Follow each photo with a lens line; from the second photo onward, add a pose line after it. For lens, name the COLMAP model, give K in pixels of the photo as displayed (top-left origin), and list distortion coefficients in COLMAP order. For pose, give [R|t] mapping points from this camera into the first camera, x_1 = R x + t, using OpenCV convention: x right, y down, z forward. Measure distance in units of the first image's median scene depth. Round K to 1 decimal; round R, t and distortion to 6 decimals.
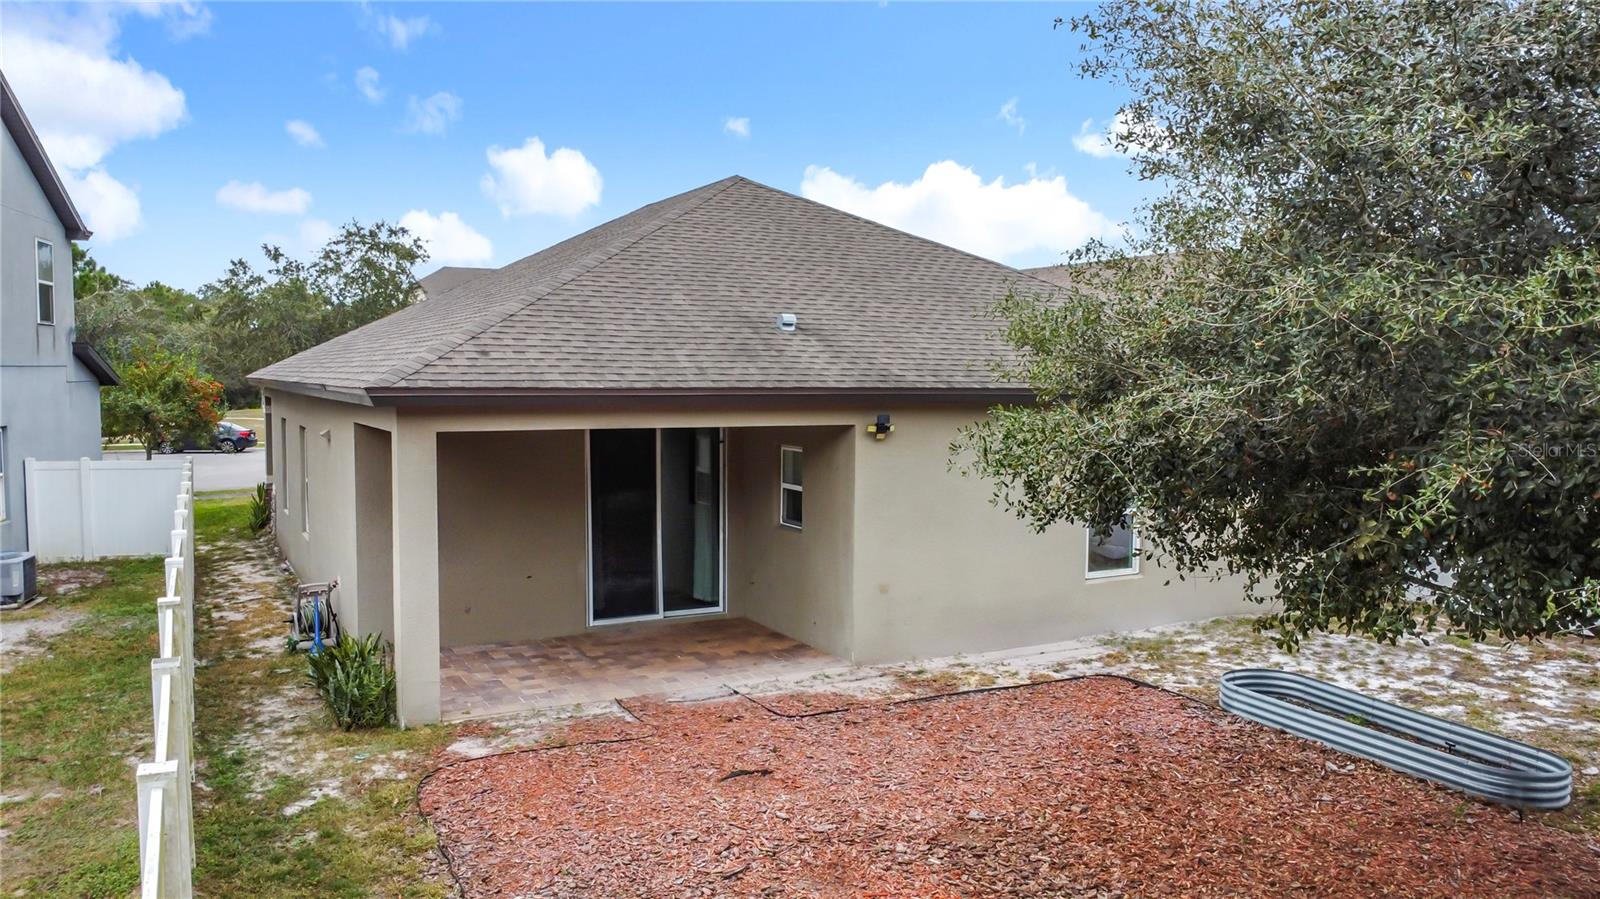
lens RADIAL K [[1155.5, 0, 792.0], [0, 1155.5, 445.0], [0, 0, 1]] dist [-0.031433, -0.002541]
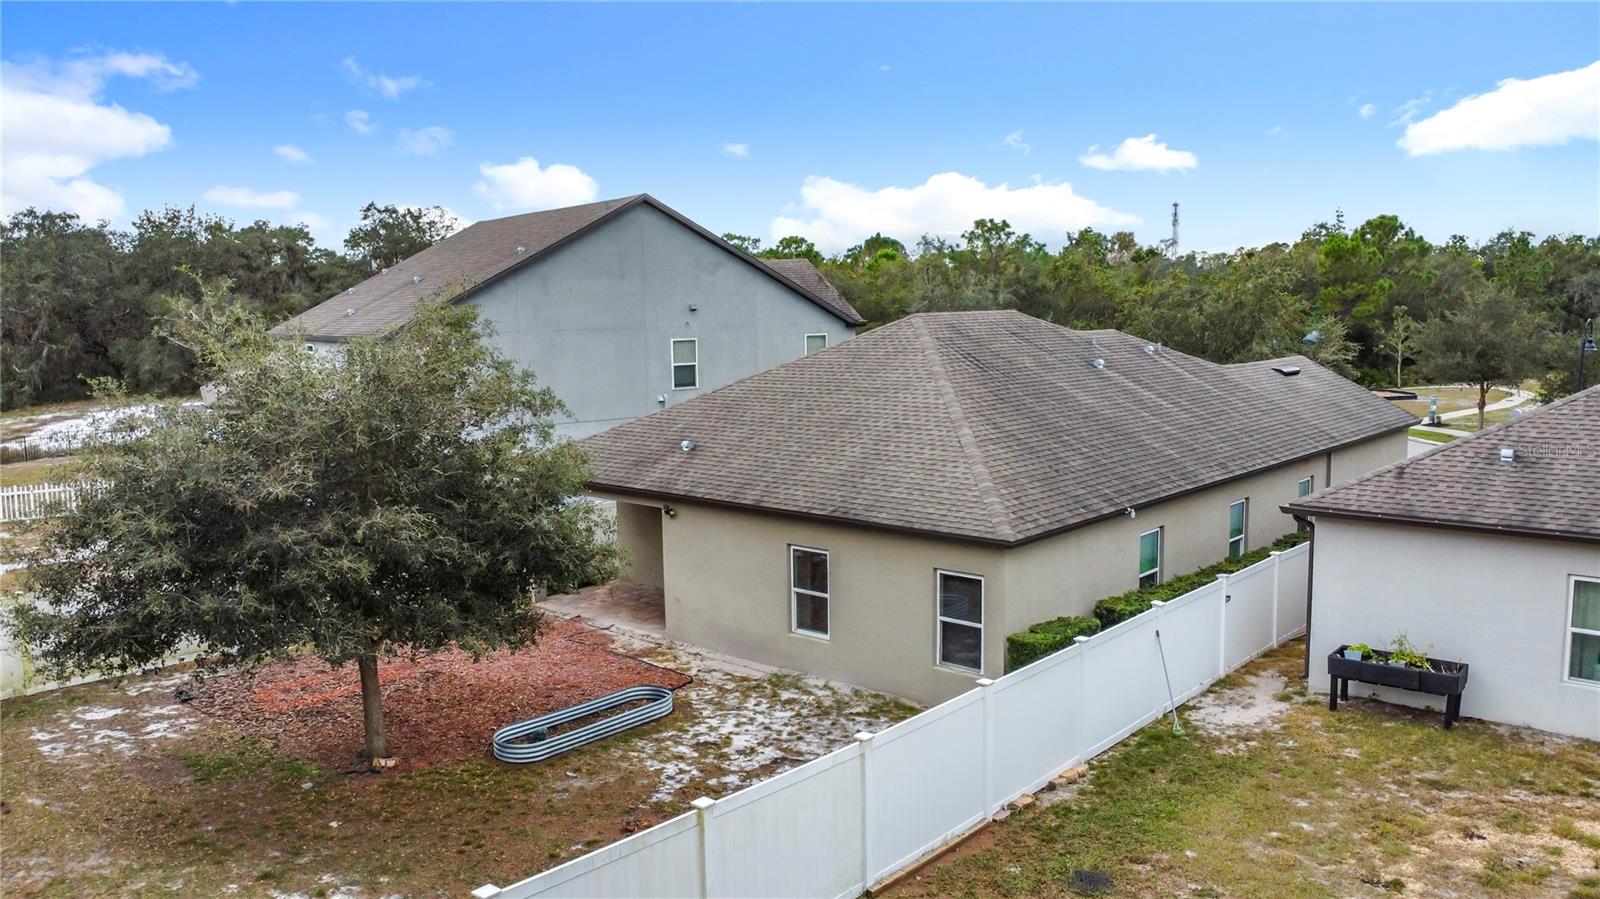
lens RADIAL K [[1208.2, 0, 800.0], [0, 1208.2, 449.5], [0, 0, 1]] dist [-0.008712, -0.008660]
pose [[0.352384, 0.105331, -0.929909, 1.973695], [-0.045125, 0.994403, 0.095536, -0.312374], [0.934767, 0.008297, 0.355165, 0.536637]]
